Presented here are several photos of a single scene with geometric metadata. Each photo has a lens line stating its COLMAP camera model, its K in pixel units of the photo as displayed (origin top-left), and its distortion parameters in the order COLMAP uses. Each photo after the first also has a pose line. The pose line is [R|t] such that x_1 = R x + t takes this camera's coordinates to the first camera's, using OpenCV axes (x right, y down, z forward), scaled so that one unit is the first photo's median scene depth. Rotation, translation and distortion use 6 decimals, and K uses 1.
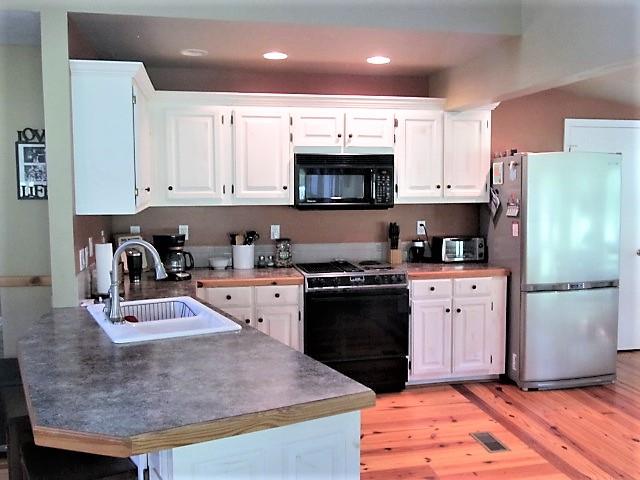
lens RADIAL K [[606.5, 0, 319.8], [0, 606.5, 239.9], [0, 0, 1]] dist [-0.026514, 0.000000]
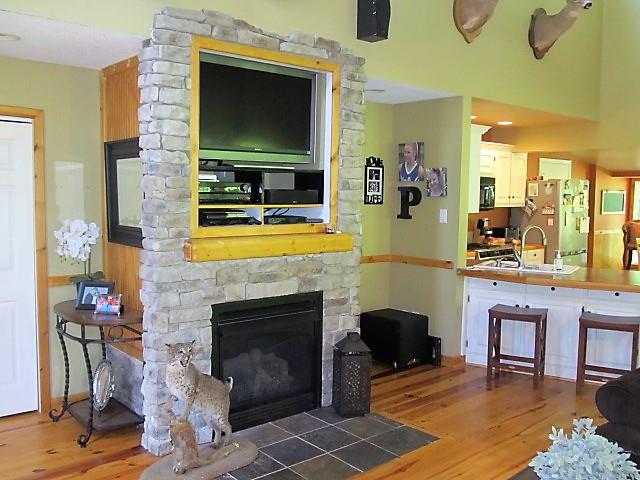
lens RADIAL K [[606.5, 0, 317.2], [0, 606.5, 240.3], [0, 0, 1]] dist [-0.026514, 0.000000]
pose [[0.876727, -0.025267, 0.480325, -1.129847], [0.027511, 0.999619, 0.002369, 0.014132], [-0.480202, 0.011137, 0.877087, -0.224991]]
